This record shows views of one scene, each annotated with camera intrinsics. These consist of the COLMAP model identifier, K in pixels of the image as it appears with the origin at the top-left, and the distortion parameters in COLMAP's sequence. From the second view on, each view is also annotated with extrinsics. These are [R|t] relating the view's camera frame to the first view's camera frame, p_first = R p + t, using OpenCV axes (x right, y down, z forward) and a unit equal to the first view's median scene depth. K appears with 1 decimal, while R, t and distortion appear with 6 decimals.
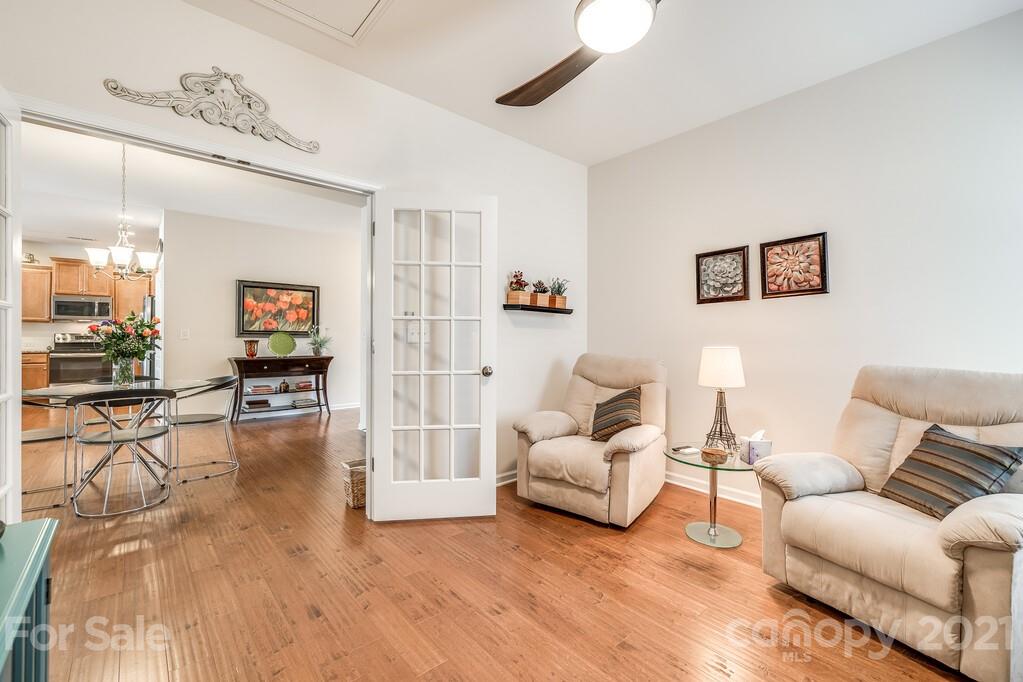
lens RADIAL K [[437.7, 0, 511.0], [0, 437.7, 334.5], [0, 0, 1]] dist [-0.002354, 0.001020]
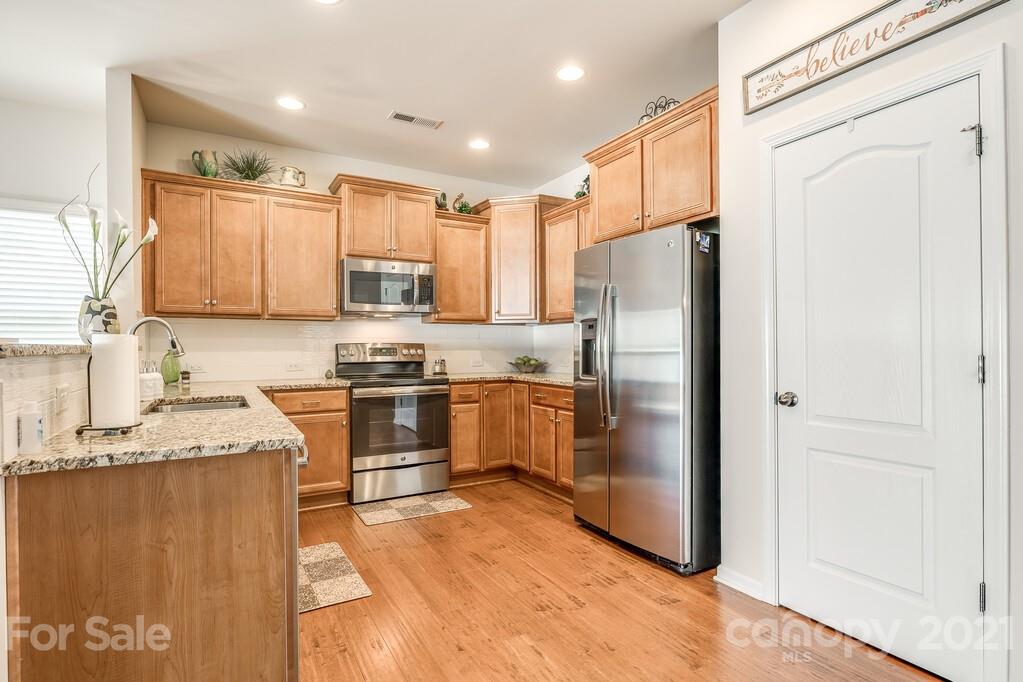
lens RADIAL K [[509.1, 0, 510.2], [0, 509.1, 350.6], [0, 0, 1]] dist [-0.004926, 0.001647]
pose [[0.980383, -0.007159, -0.196973, -0.932329], [0.010581, 0.999811, 0.016323, -0.002213], [0.196819, -0.018087, 0.980273, 0.619782]]
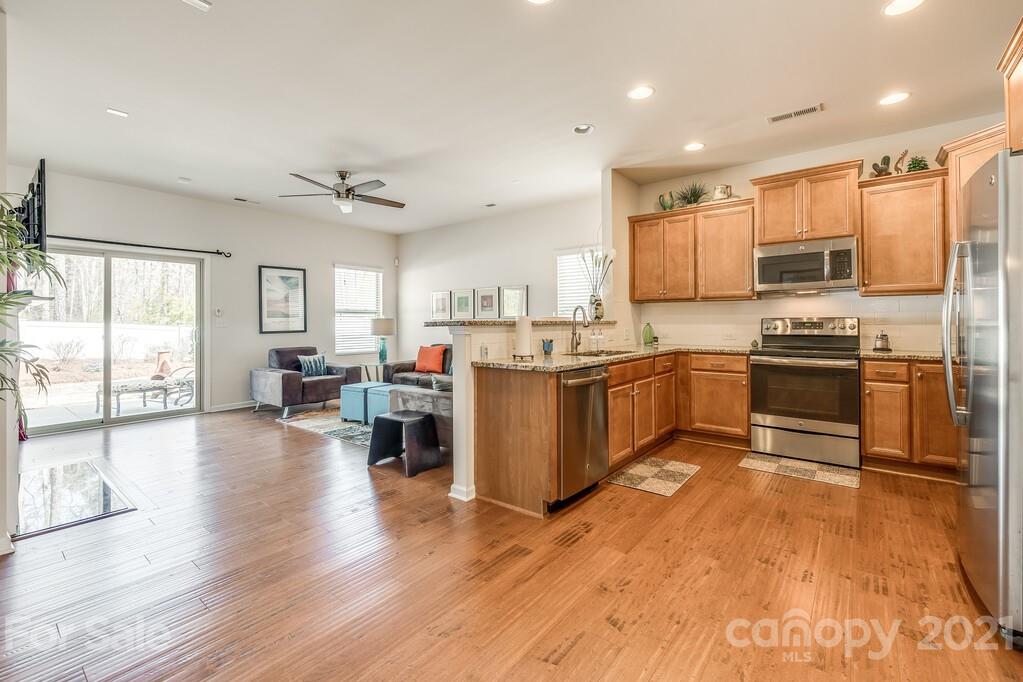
lens RADIAL K [[437.7, 0, 516.0], [0, 437.7, 318.4], [0, 0, 1]] dist [-0.002354, 0.001020]
pose [[0.182058, -0.015714, -0.983162, -0.680479], [0.014172, 0.999810, -0.013356, 0.000908], [0.983186, -0.011502, 0.182246, 0.726761]]
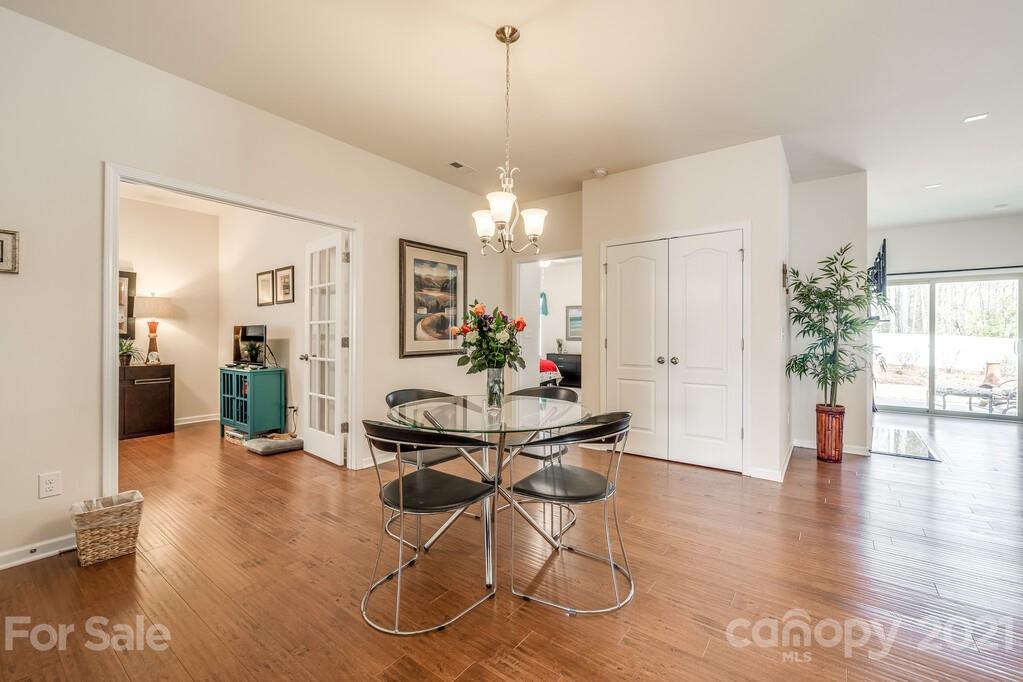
lens RADIAL K [[437.7, 0, 505.9], [0, 437.7, 336.0], [0, 0, 1]] dist [-0.002354, 0.001020]
pose [[-0.978507, -0.007930, -0.206060, -0.401143], [-0.006525, 0.999951, -0.007497, 0.004748], [0.206110, -0.005992, -0.978511, 0.944868]]
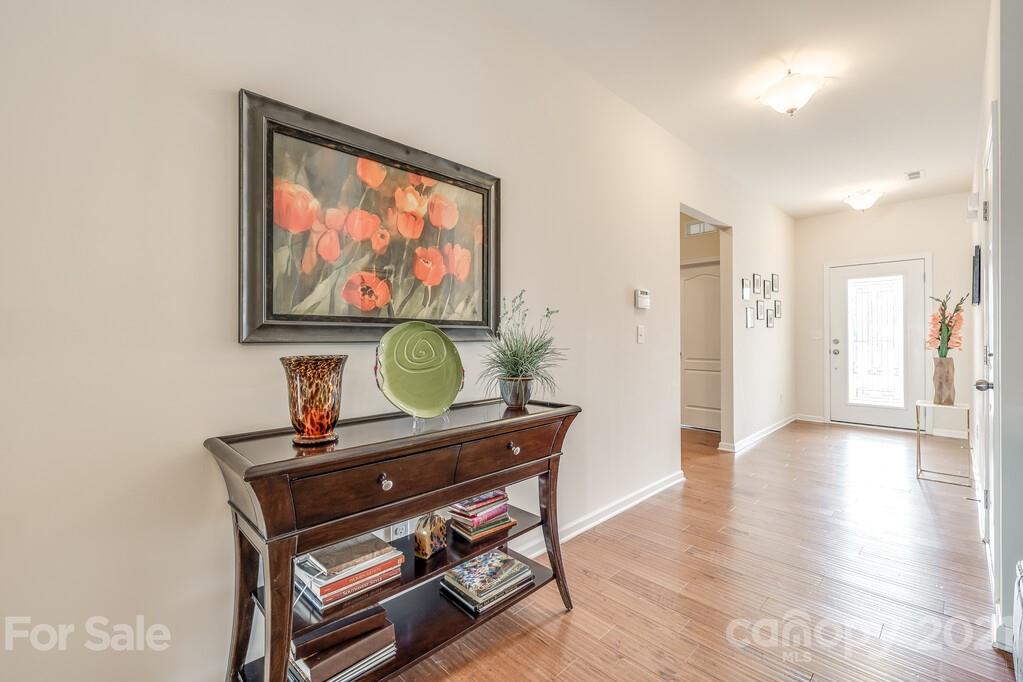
lens RADIAL K [[437.7, 0, 512.7], [0, 437.7, 336.5], [0, 0, 1]] dist [-0.002354, 0.001020]
pose [[0.998365, -0.008457, 0.056527, -0.487906], [0.007960, 0.999928, 0.009006, 0.000998], [-0.056599, -0.008541, 0.998360, 0.746655]]
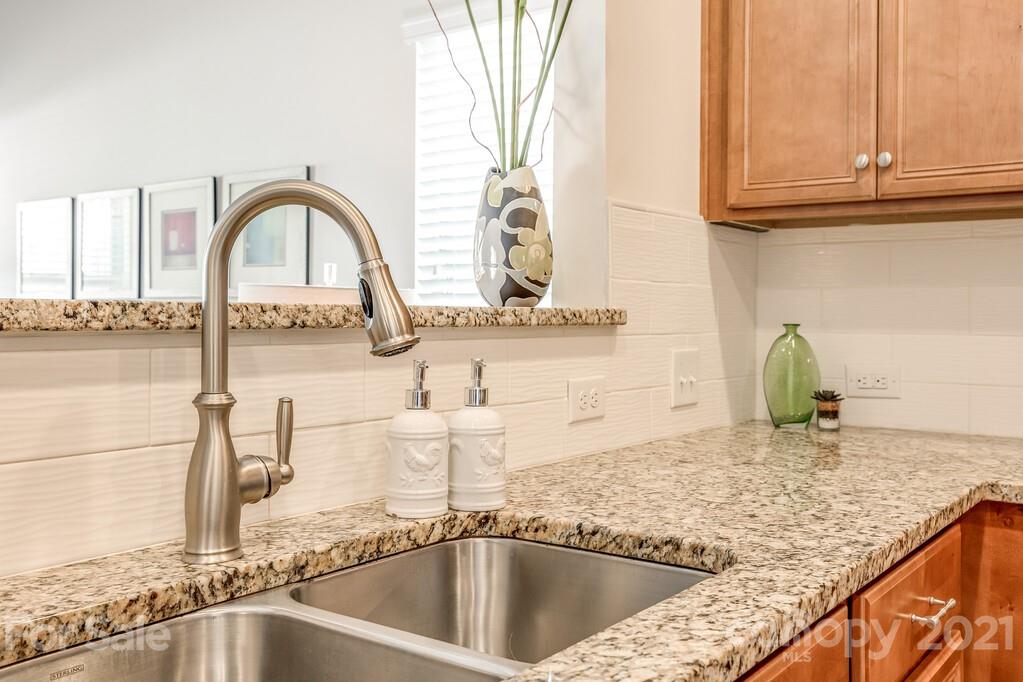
lens RADIAL K [[971.2, 0, 502.3], [0, 971.2, 309.0], [0, 0, 1]] dist [-0.004867, 0.000000]
pose [[0.205645, -0.009921, -0.978576, -1.090359], [0.002831, 0.999950, -0.009543, -0.000069], [0.978623, -0.000808, 0.205663, 0.929762]]
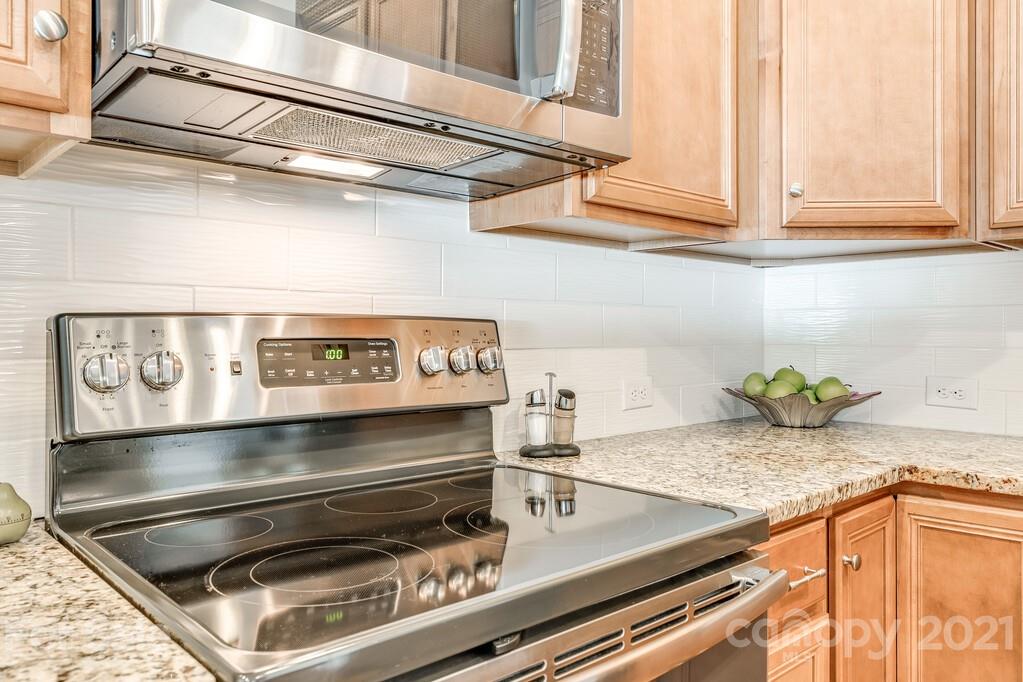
lens RADIAL K [[749.6, 0, 511.3], [0, 749.6, 337.1], [0, 0, 1]] dist [-0.001002, 0.000726]
pose [[0.999783, -0.003318, 0.020568, -1.198734], [0.003112, 0.999944, 0.010071, 0.001527], [-0.020601, -0.010005, 0.999738, 1.075823]]
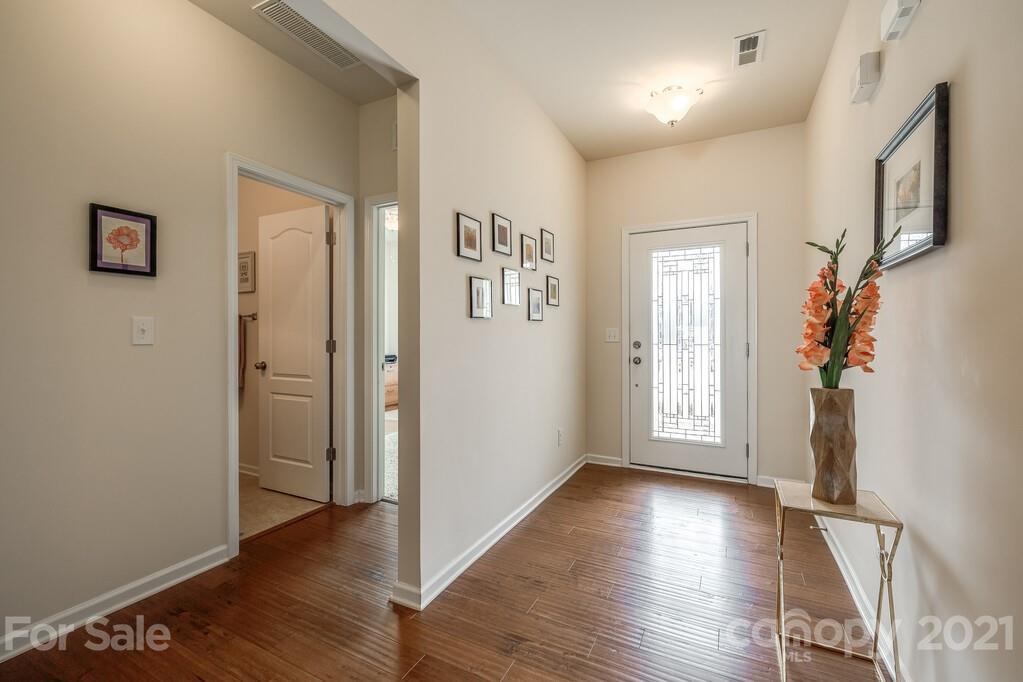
lens RADIAL K [[437.7, 0, 512.7], [0, 437.7, 334.8], [0, 0, 1]] dist [-0.002354, 0.001020]
pose [[0.925100, -0.002847, 0.379714, -0.136884], [0.000246, 0.999976, 0.006899, 0.007083], [-0.379725, -0.006289, 0.925078, 1.141310]]
